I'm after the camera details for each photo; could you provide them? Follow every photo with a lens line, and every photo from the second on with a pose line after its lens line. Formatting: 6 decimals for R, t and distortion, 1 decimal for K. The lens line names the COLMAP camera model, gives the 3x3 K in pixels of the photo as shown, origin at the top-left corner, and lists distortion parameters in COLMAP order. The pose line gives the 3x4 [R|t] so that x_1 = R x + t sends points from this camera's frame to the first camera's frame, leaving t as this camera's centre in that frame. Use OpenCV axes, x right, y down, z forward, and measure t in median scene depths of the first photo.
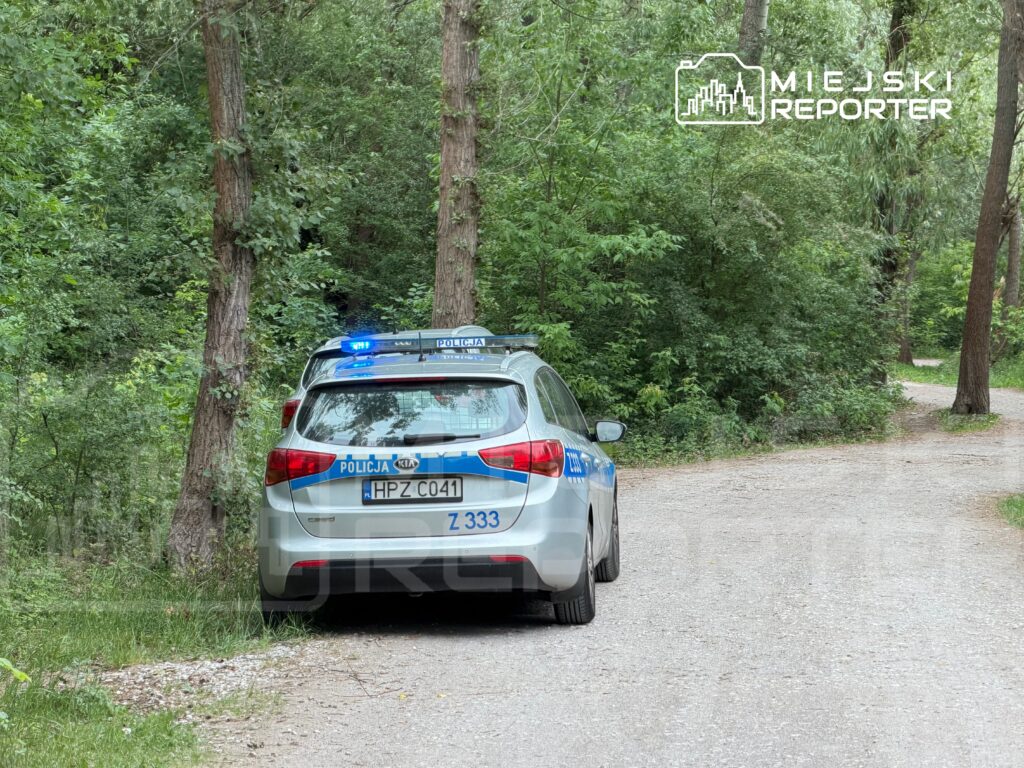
lens RADIAL K [[3367.8, 0, 512.0], [0, 3367.8, 384.0], [0, 0, 1]] dist [0.132860, 2.433153]
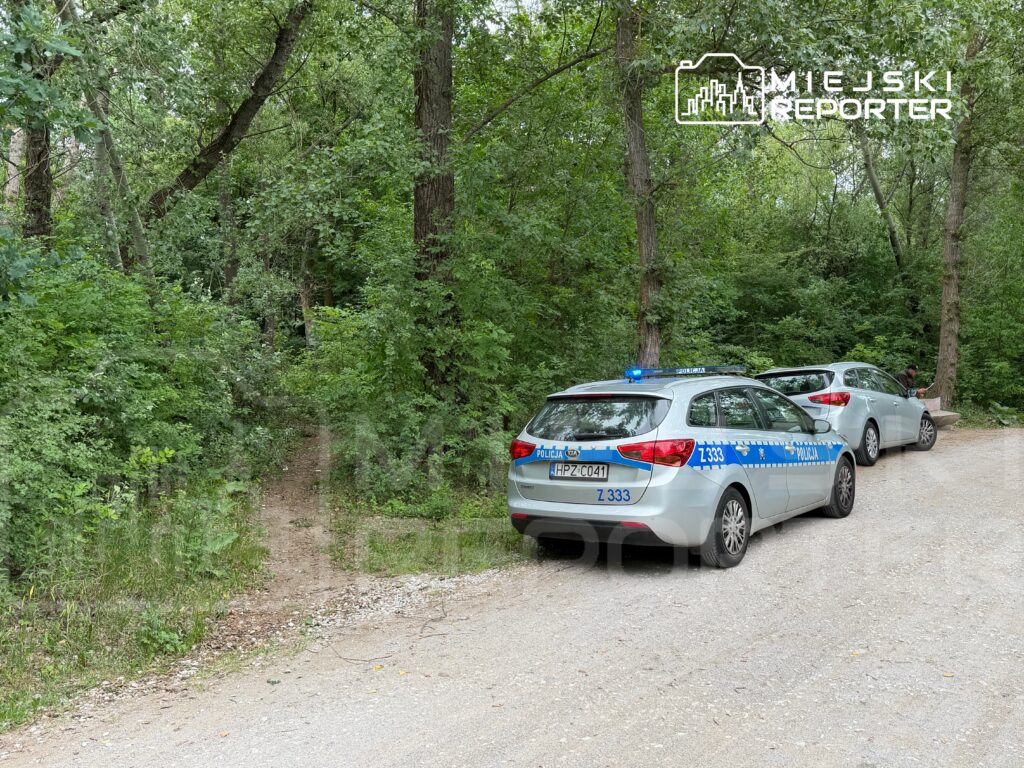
lens RADIAL K [[910.5, 0, 512.0], [0, 910.5, 384.0], [0, 0, 1]] dist [0.001644, 0.000229]
pose [[0.839582, 0.001134, -0.543231, 0.129848], [-0.001095, 0.999999, 0.000396, -0.005296], [0.543231, 0.000263, 0.839583, 0.525866]]
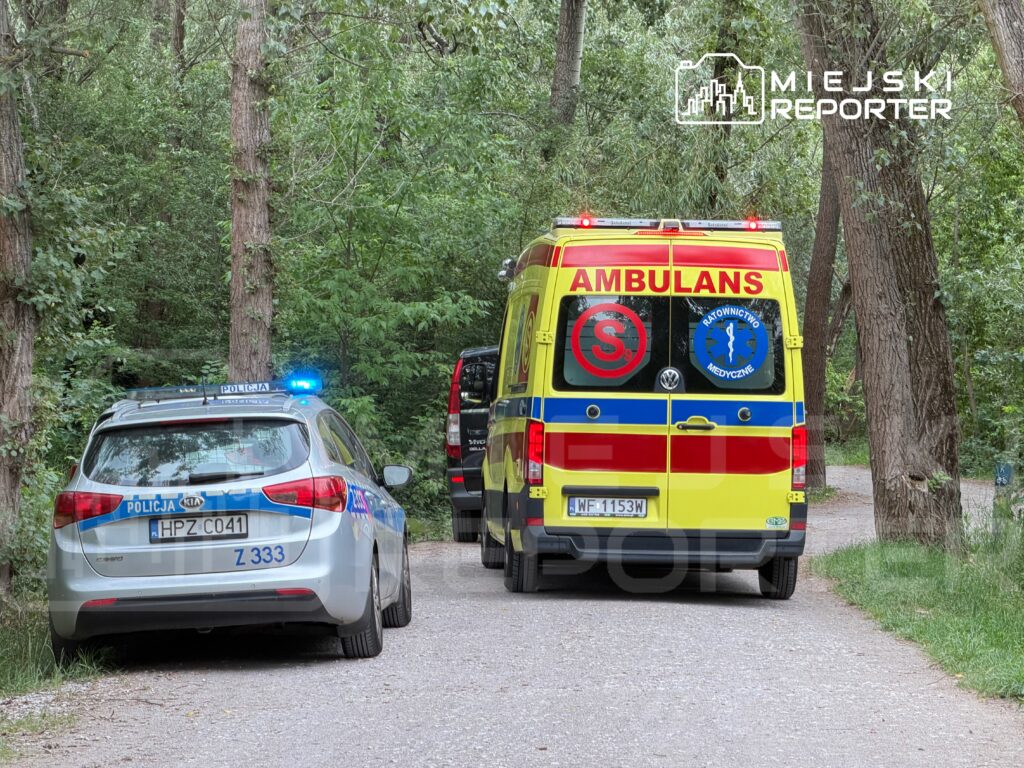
lens RADIAL K [[3813.8, 0, 512.0], [0, 3813.8, 384.0], [0, 0, 1]] dist [0.188706, 0.308911]
pose [[0.998528, -0.025480, 0.047884, 0.008893], [0.026877, 0.999225, -0.028747, 0.019141], [-0.047115, 0.029992, 0.998439, -0.132574]]
